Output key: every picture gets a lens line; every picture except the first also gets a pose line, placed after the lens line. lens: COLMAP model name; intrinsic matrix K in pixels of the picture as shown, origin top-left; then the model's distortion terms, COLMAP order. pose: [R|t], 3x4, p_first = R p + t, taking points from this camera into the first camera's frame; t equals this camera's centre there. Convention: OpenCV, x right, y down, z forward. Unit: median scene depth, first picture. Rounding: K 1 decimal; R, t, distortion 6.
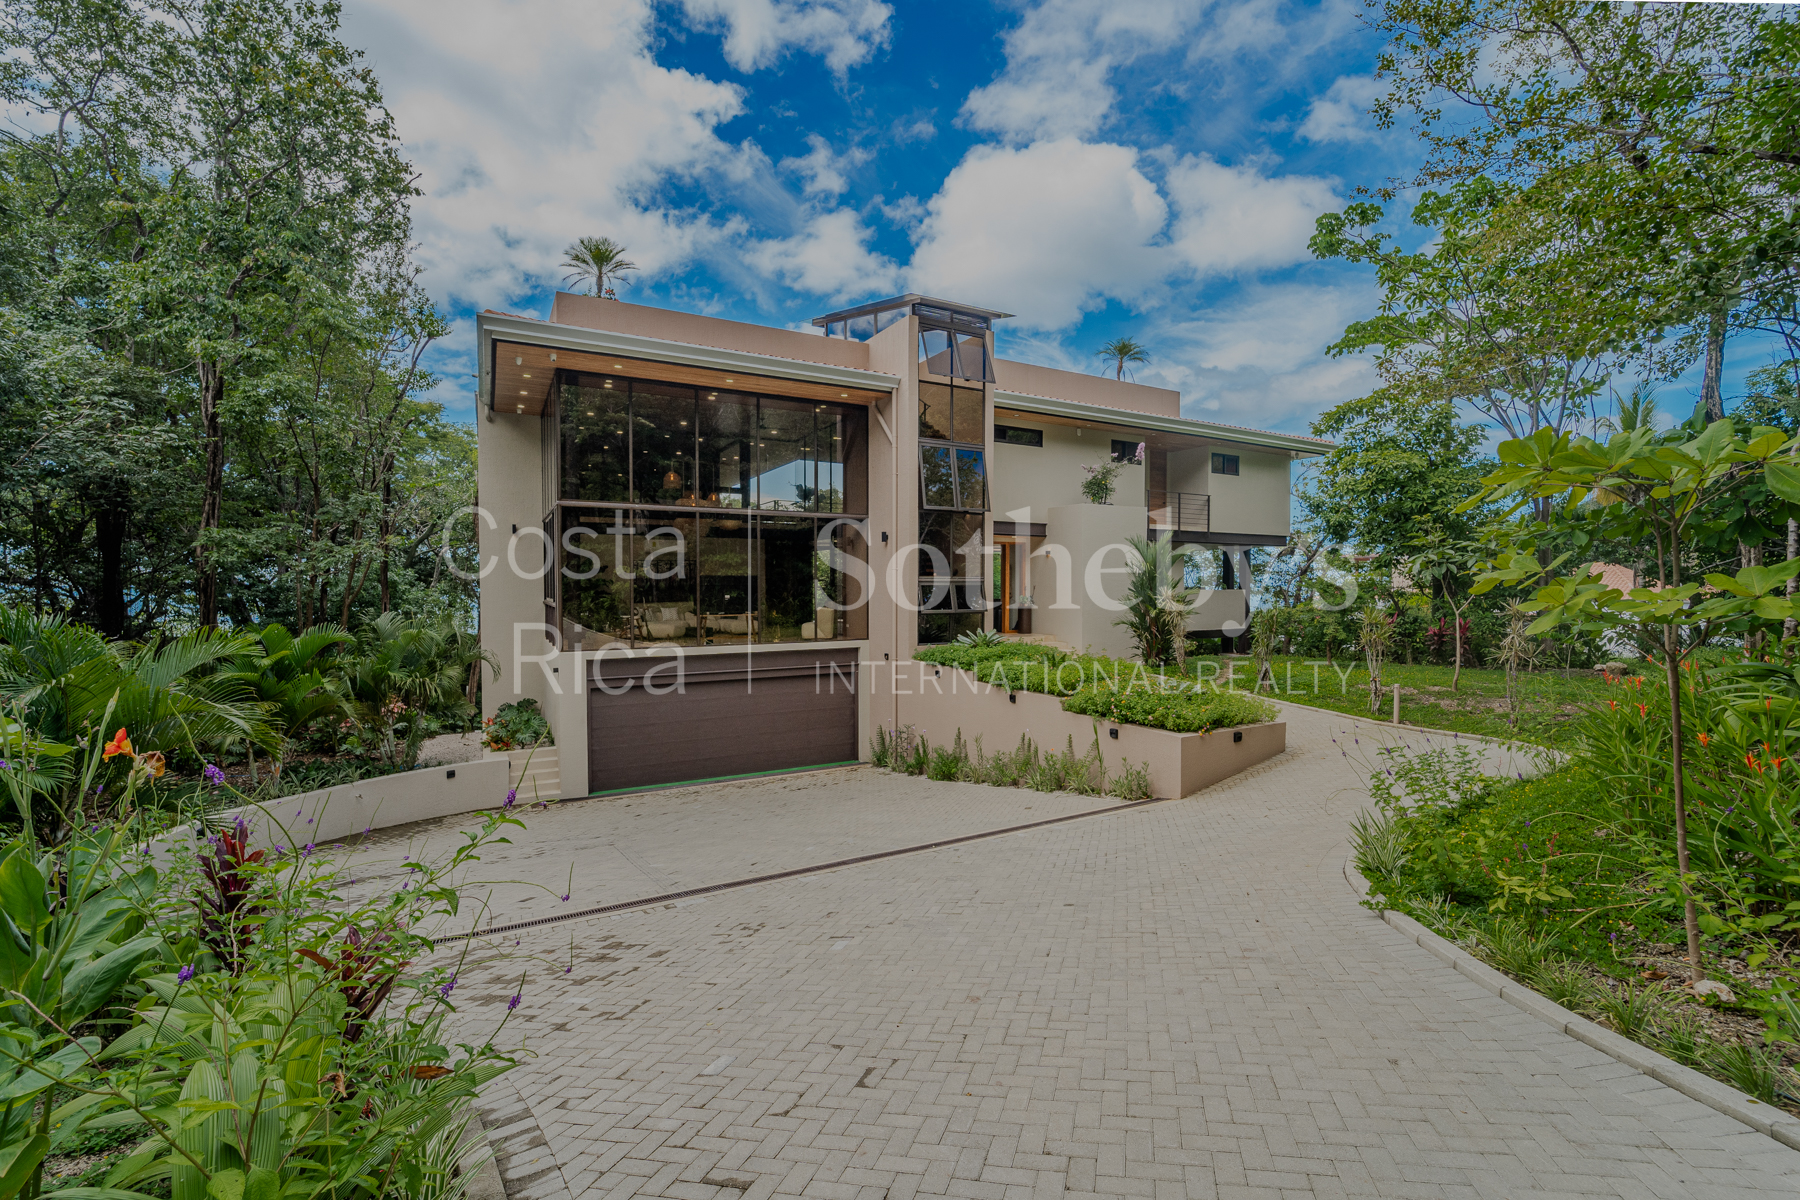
lens RADIAL K [[723.6, 0, 900.0], [0, 723.6, 600.0], [0, 0, 1]] dist [-0.023744, 0.002562]
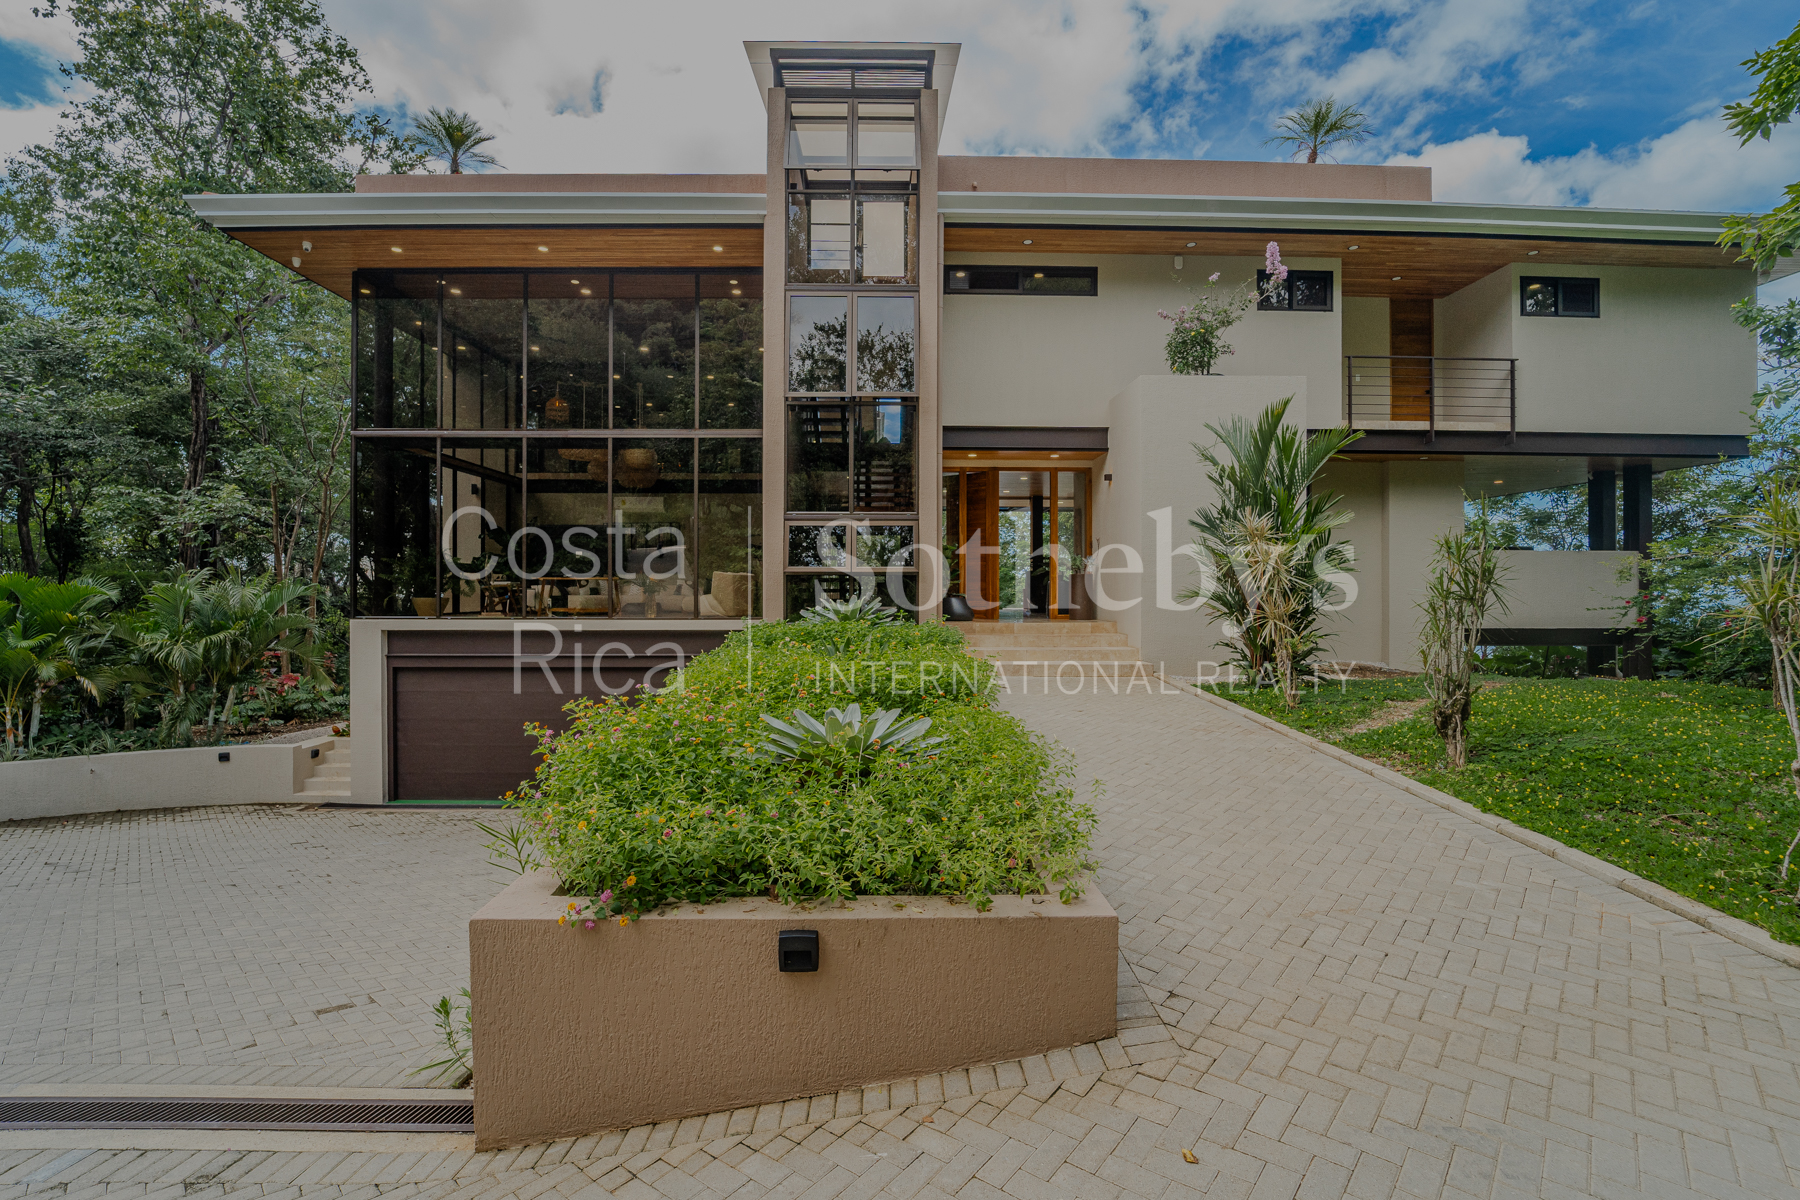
lens RADIAL K [[723.6, 0, 900.0], [0, 723.6, 600.0], [0, 0, 1]] dist [-0.023744, 0.002562]
pose [[0.888932, 0.002596, -0.458031, 0.416331], [-0.014951, 0.999616, -0.023350, 0.059260], [0.457795, 0.027604, 0.888629, 0.555267]]
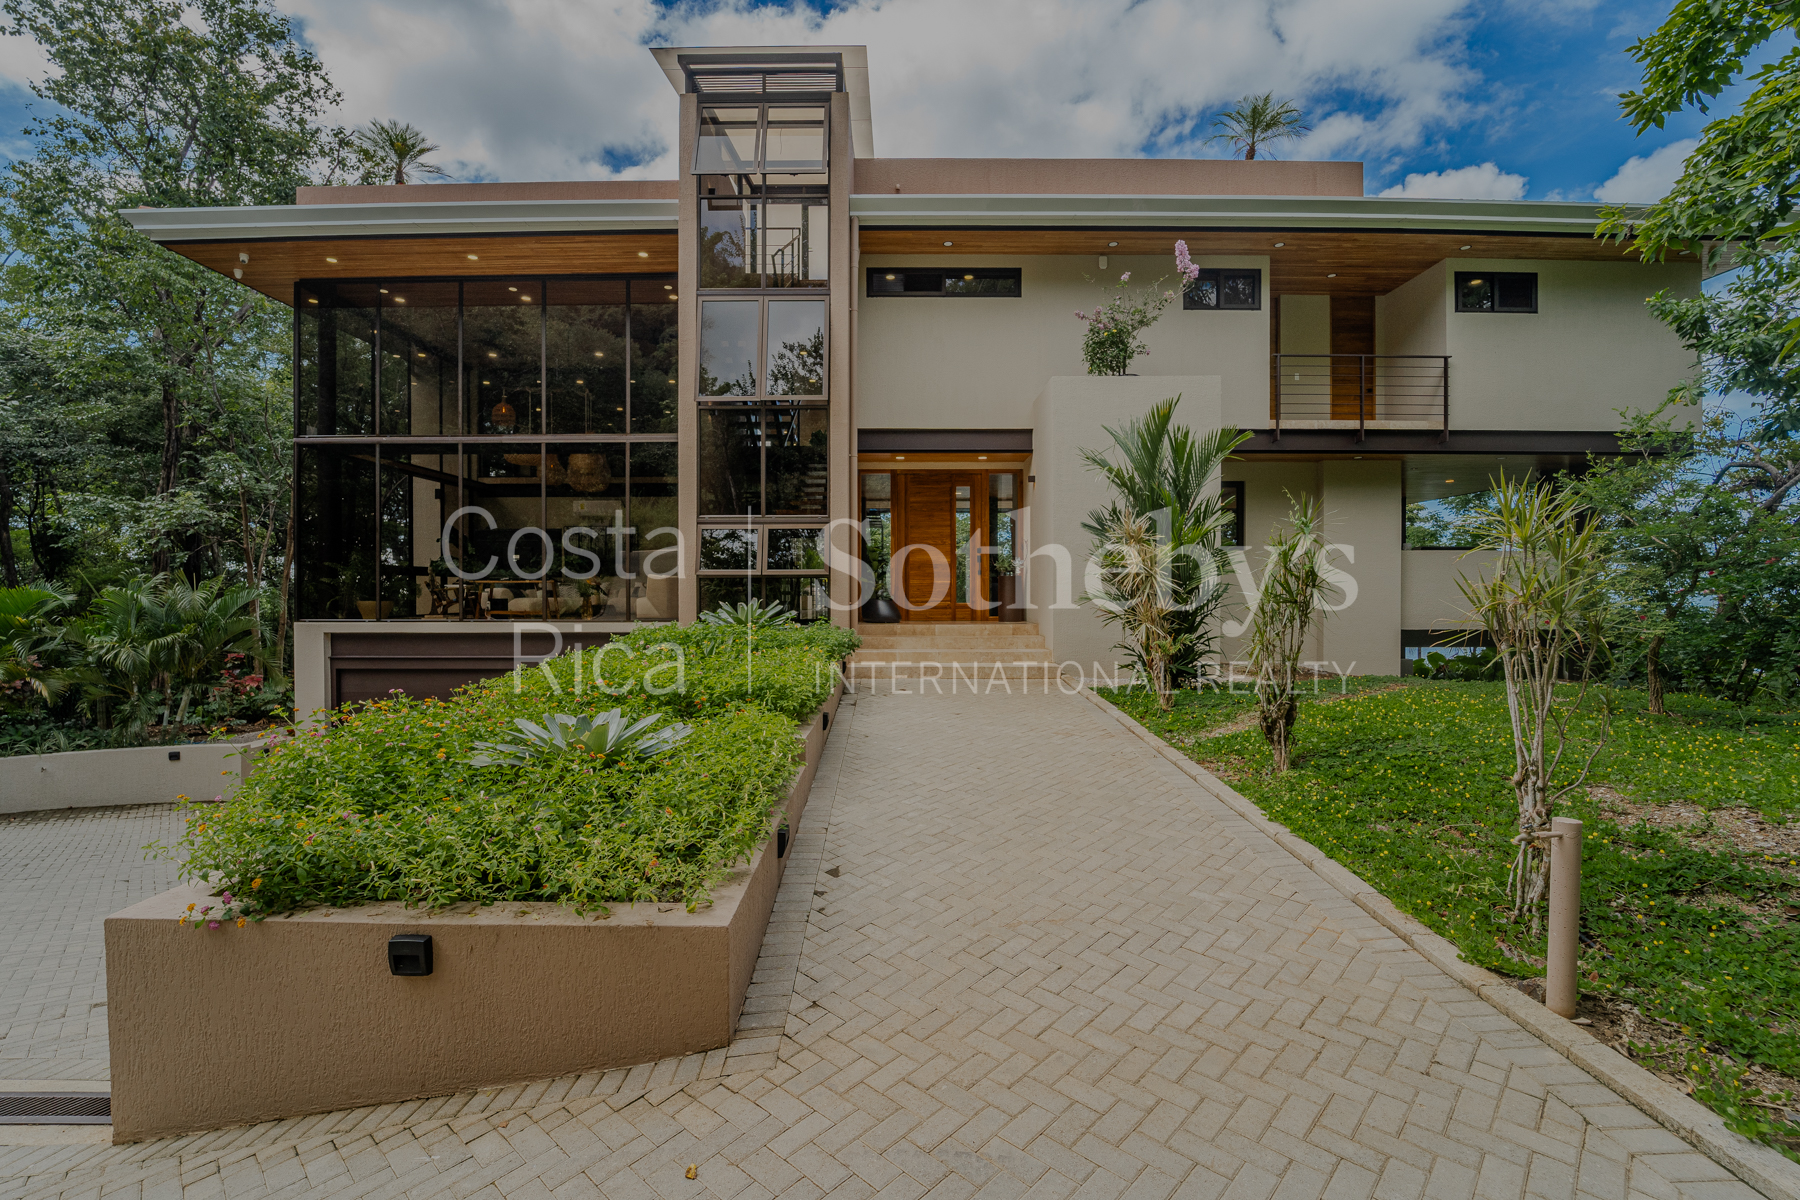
lens RADIAL K [[716.1, 0, 923.1], [0, 716.1, 605.3], [0, 0, 1]] dist [-0.025011, 0.002849]
pose [[0.880761, 0.004072, -0.473544, 0.516345], [-0.013199, 0.999786, -0.015951, 0.055506], [0.473378, 0.020299, 0.880626, 0.612344]]
